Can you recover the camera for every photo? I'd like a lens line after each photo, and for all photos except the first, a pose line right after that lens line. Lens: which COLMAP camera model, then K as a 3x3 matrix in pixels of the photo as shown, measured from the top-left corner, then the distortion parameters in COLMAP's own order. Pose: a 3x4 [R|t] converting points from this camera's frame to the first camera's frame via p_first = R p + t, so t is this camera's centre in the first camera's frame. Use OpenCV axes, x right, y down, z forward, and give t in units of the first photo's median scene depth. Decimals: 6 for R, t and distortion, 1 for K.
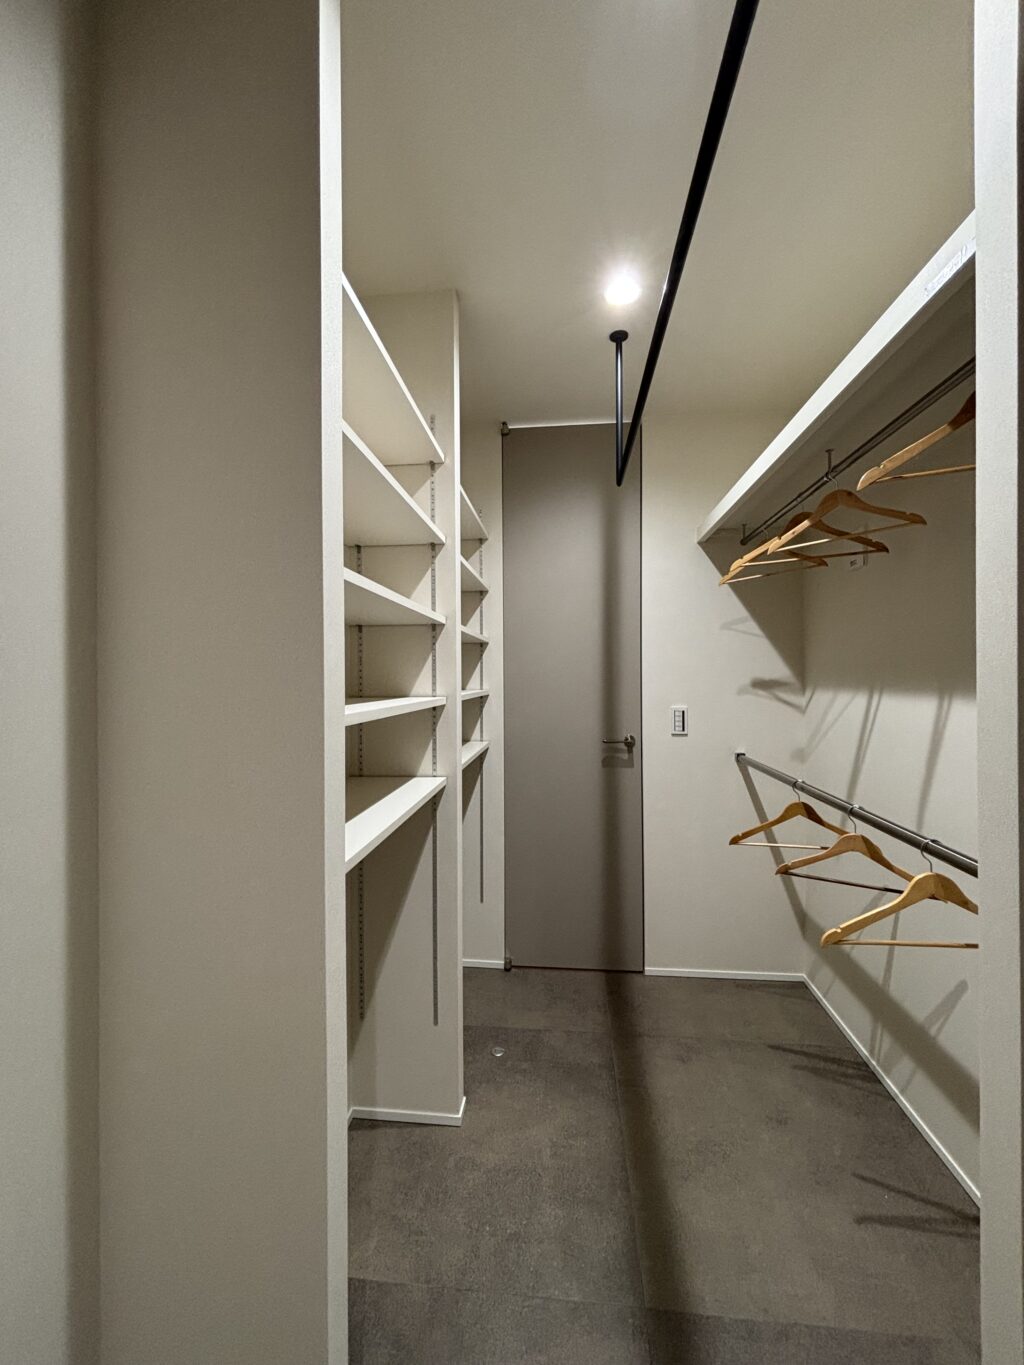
lens RADIAL K [[562.0, 0, 516.2], [0, 562.0, 673.5], [0, 0, 1]] dist [0.000912, 0.001140]
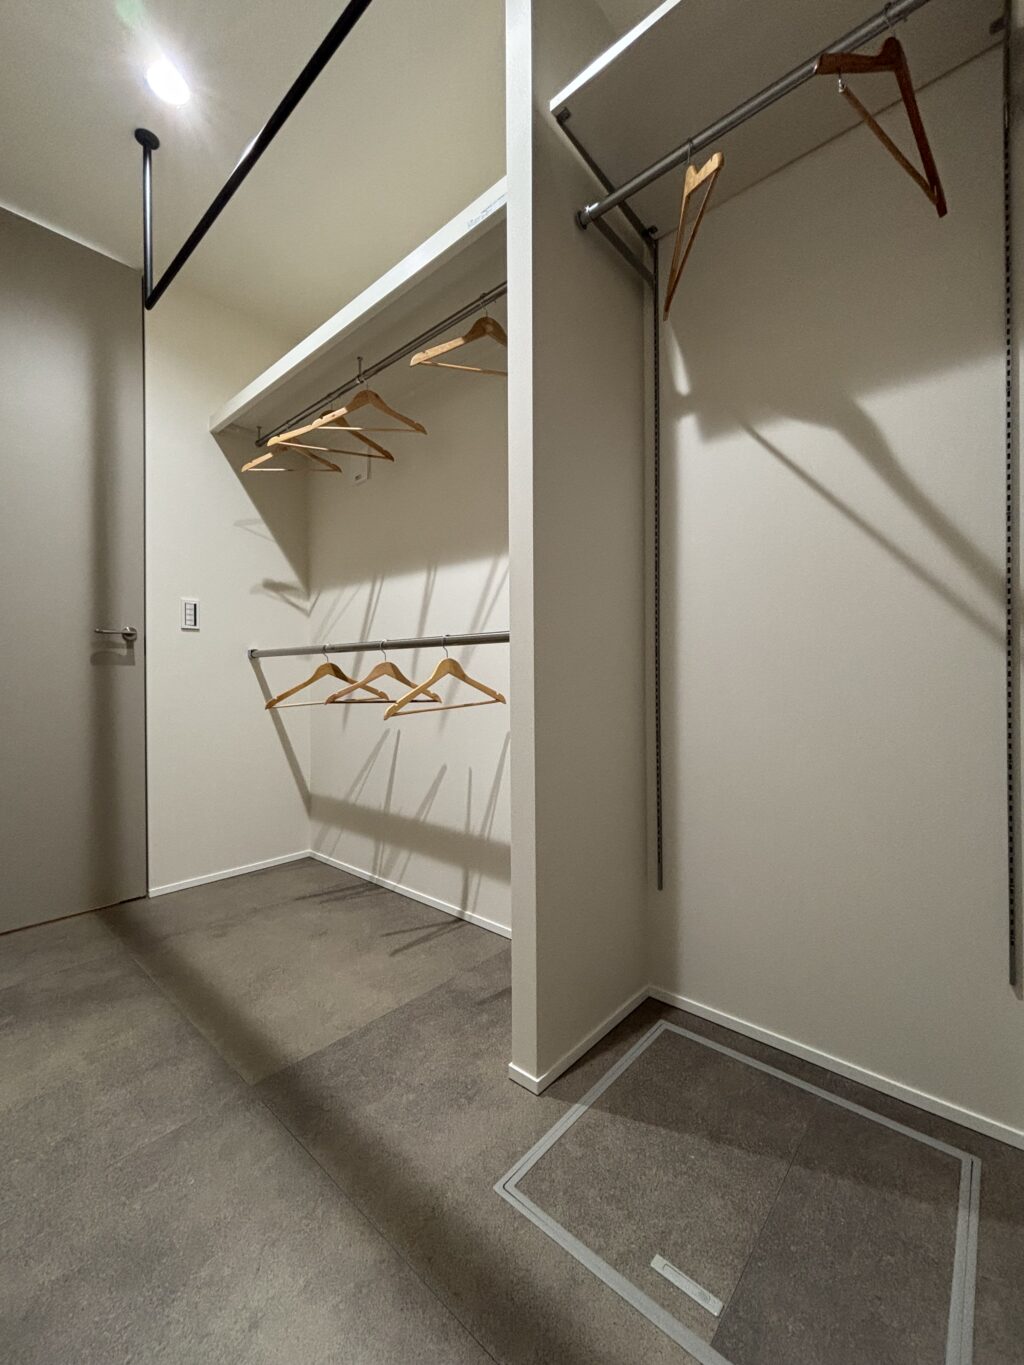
lens RADIAL K [[562.0, 0, 511.8], [0, 562.0, 672.8], [0, 0, 1]] dist [0.000912, 0.001140]
pose [[0.596498, -0.001731, 0.802613, -0.183574], [0.002753, 0.999996, 0.000110, 0.233322], [-0.802610, 0.002144, 0.596500, 0.011207]]
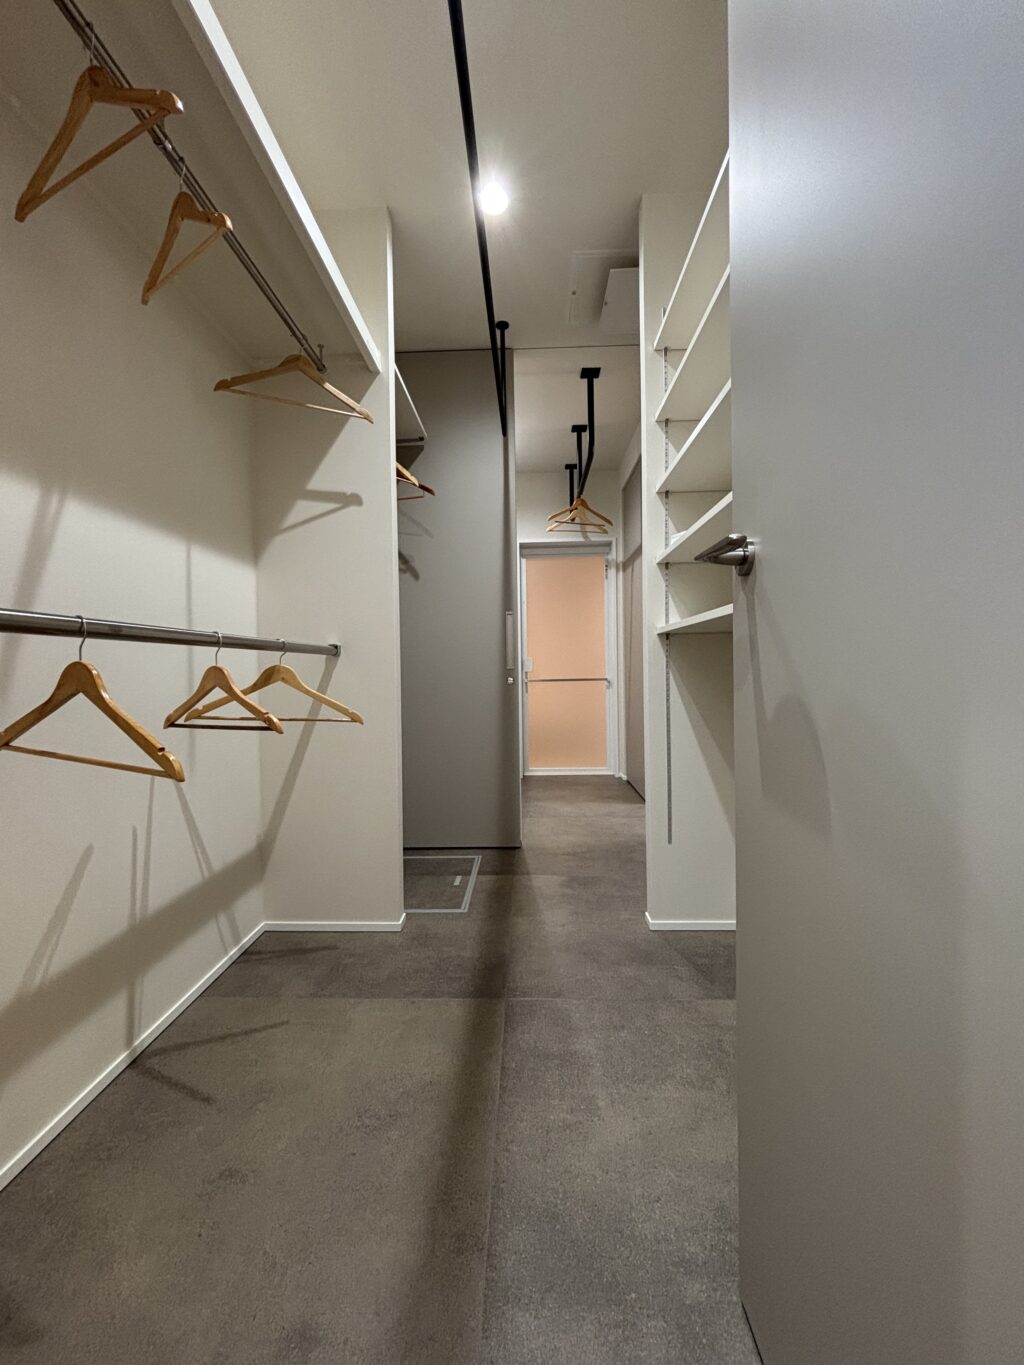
lens RADIAL K [[562.0, 0, 517.4], [0, 562.0, 677.2], [0, 0, 1]] dist [0.000912, 0.001140]
pose [[-0.997754, 0.015782, -0.065094, 0.168322], [0.015388, 0.999860, 0.006548, 0.227742], [0.065189, 0.005532, -0.997858, 1.406604]]
